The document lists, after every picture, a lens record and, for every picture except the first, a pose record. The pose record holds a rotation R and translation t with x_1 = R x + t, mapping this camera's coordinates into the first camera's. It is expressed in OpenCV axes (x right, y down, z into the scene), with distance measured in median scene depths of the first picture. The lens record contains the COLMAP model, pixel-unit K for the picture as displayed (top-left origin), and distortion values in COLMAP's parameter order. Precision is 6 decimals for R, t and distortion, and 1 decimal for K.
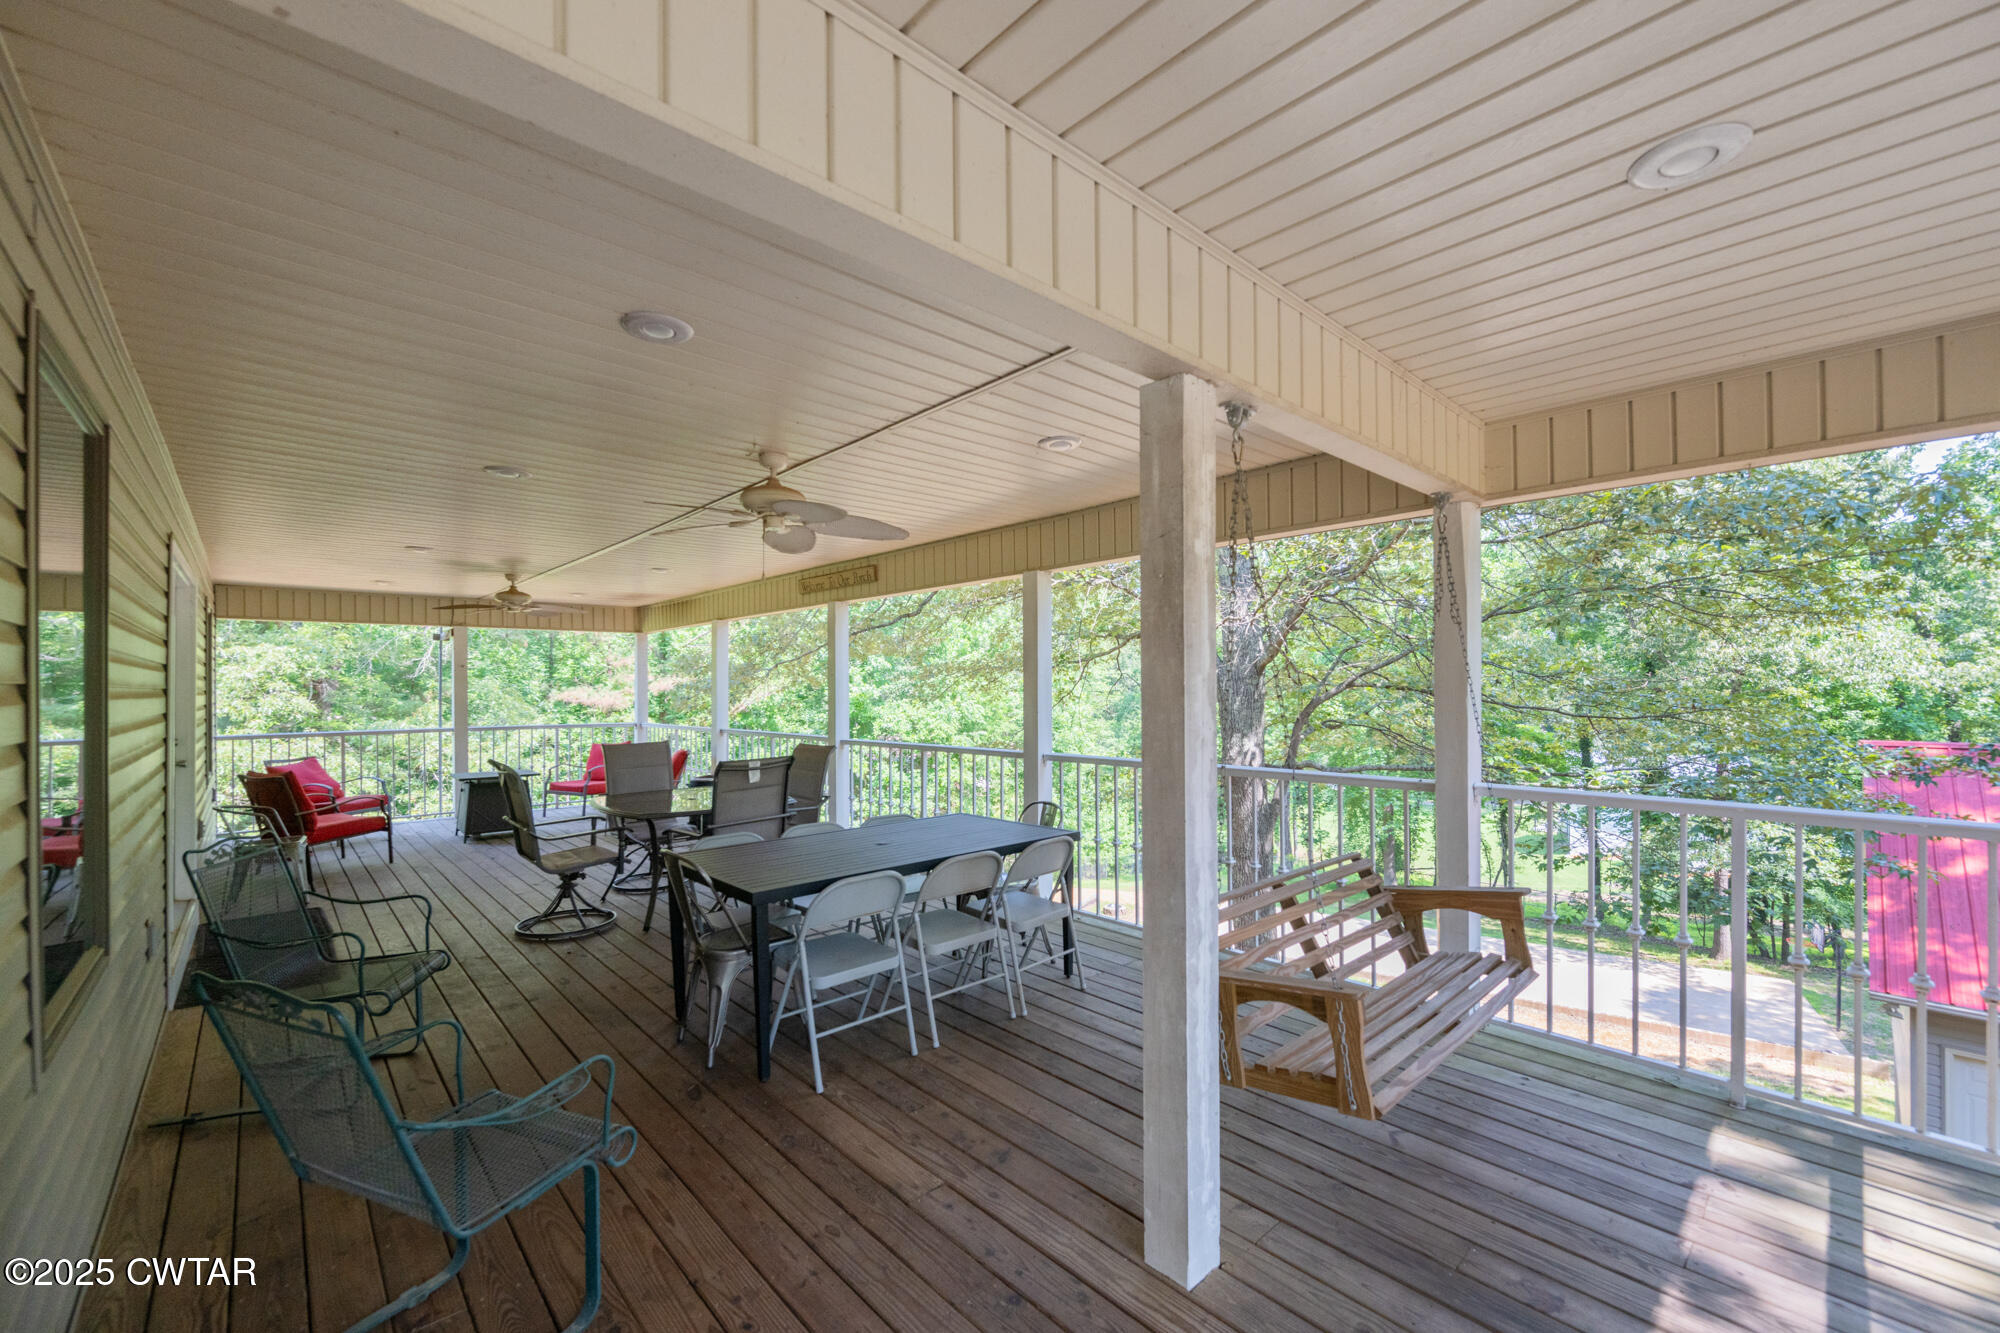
lens RADIAL K [[804.5, 0, 996.3], [0, 804.5, 676.0], [0, 0, 1]] dist [-0.001664, 0.000023]
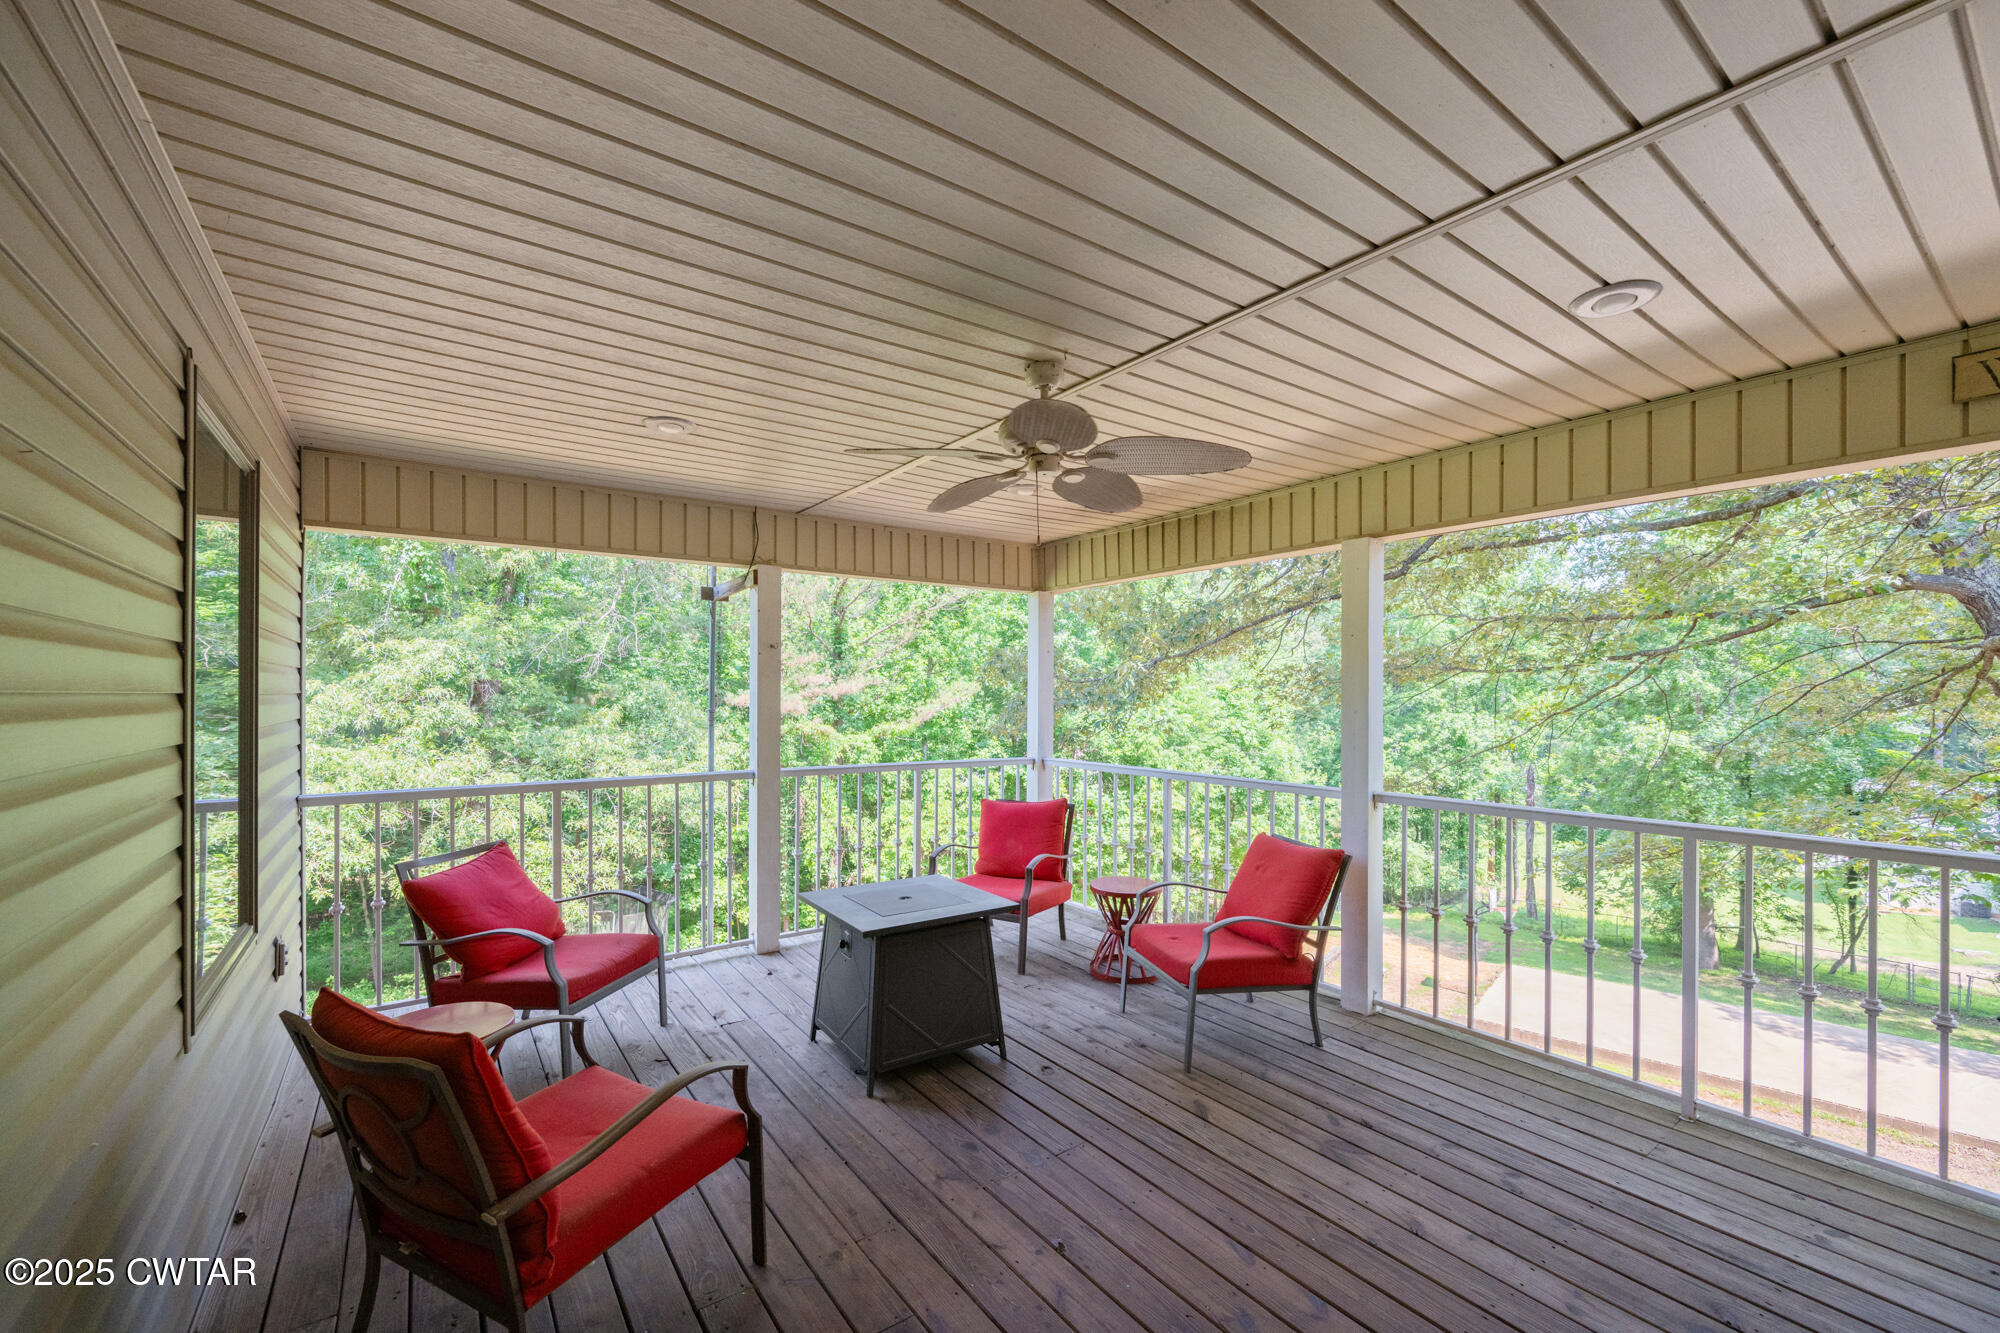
lens RADIAL K [[804.5, 0, 999.0], [0, 804.5, 676.6], [0, 0, 1]] dist [-0.001664, 0.000023]
pose [[0.992796, 0.006163, -0.119661, -0.305221], [-0.007948, 0.999864, -0.014452, 0.008375], [0.119555, 0.015299, 0.992710, 0.344133]]
